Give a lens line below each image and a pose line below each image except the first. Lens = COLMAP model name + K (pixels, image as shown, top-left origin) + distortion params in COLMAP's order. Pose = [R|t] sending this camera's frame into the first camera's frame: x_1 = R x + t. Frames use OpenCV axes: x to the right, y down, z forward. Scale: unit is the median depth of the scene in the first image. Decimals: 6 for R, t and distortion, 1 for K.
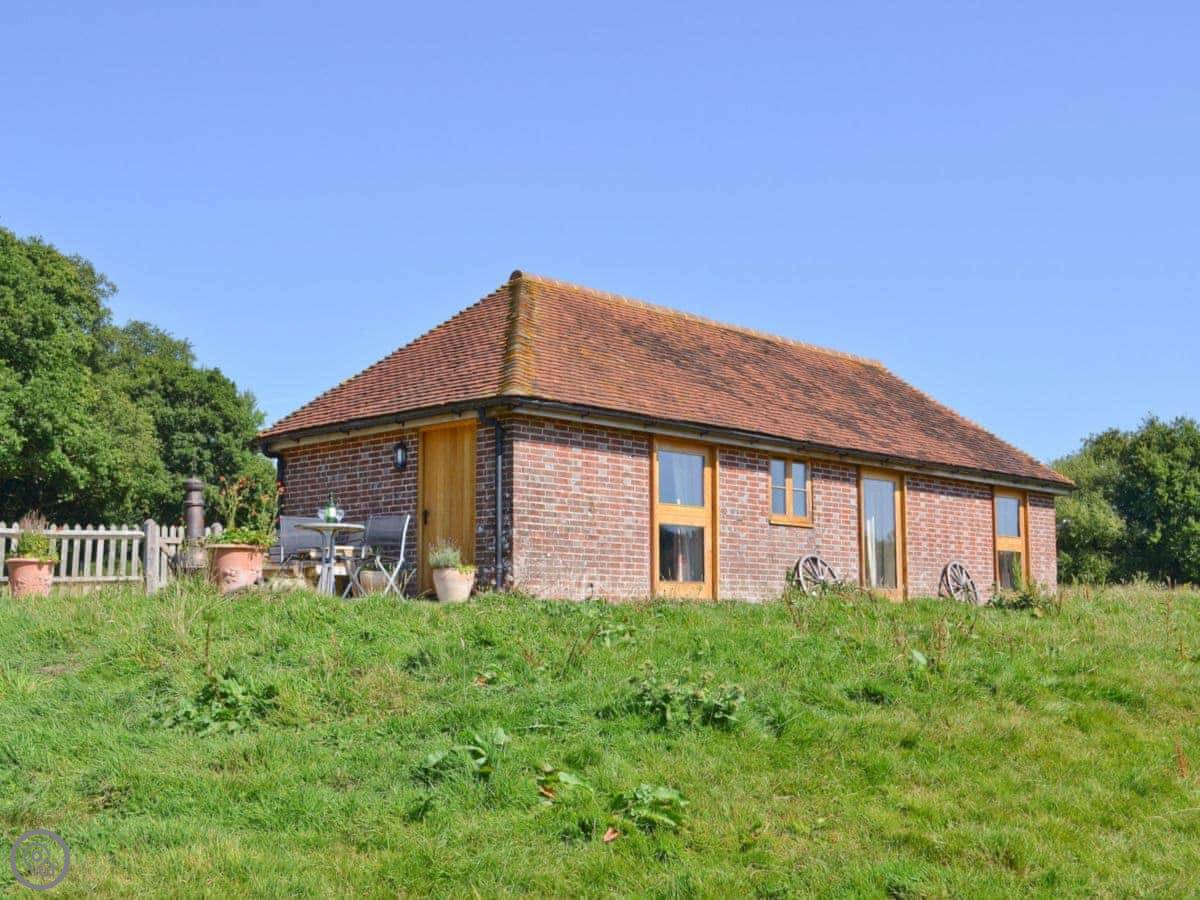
lens RADIAL K [[1540.9, 0, 600.0], [0, 1540.9, 450.0], [0, 0, 1]] dist [-0.079357, 0.051144]
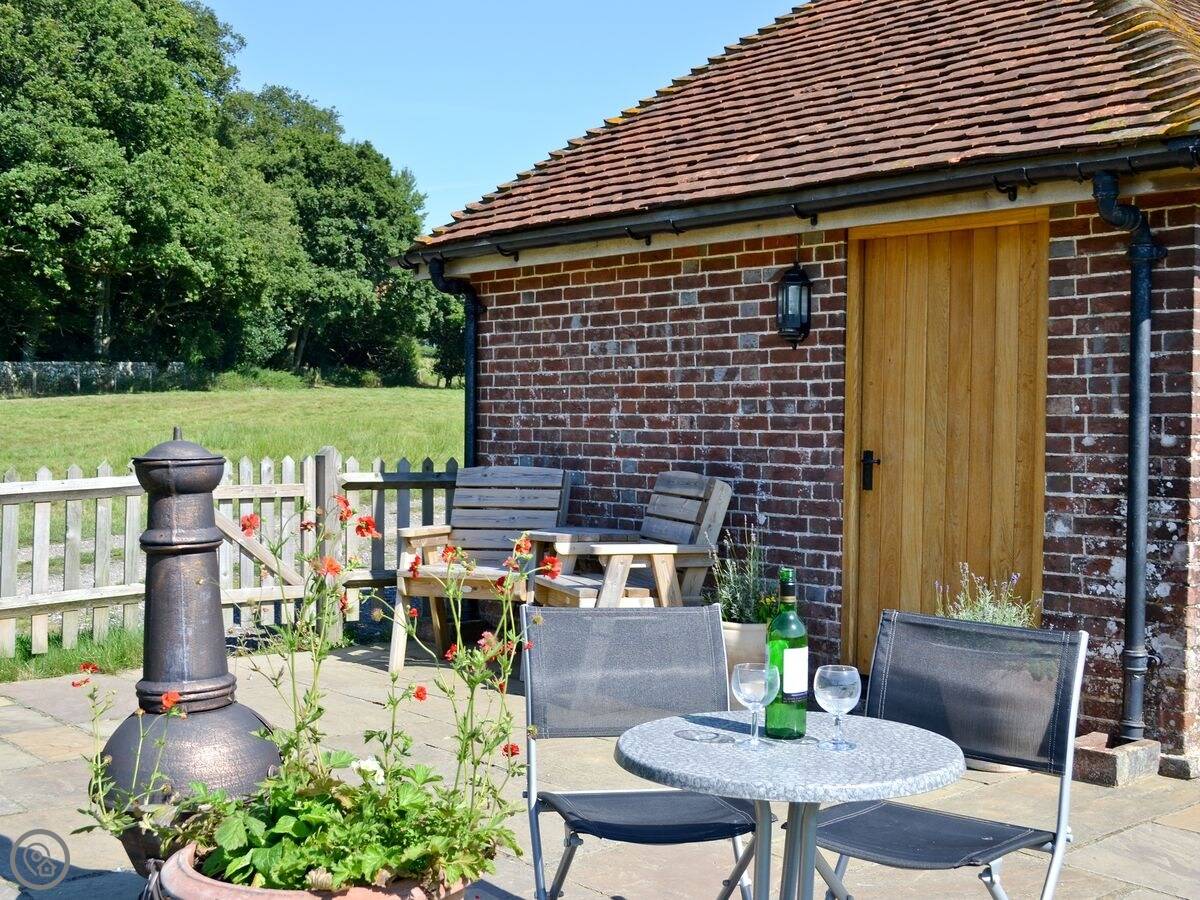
lens RADIAL K [[1540.9, 0, 600.0], [0, 1540.9, 450.0], [0, 0, 1]] dist [-0.079357, 0.051144]
pose [[0.994864, 0.016826, -0.099814, -0.045088], [-0.002717, 0.990170, 0.139841, -0.004265], [0.101185, -0.138852, 0.985130, 0.200198]]
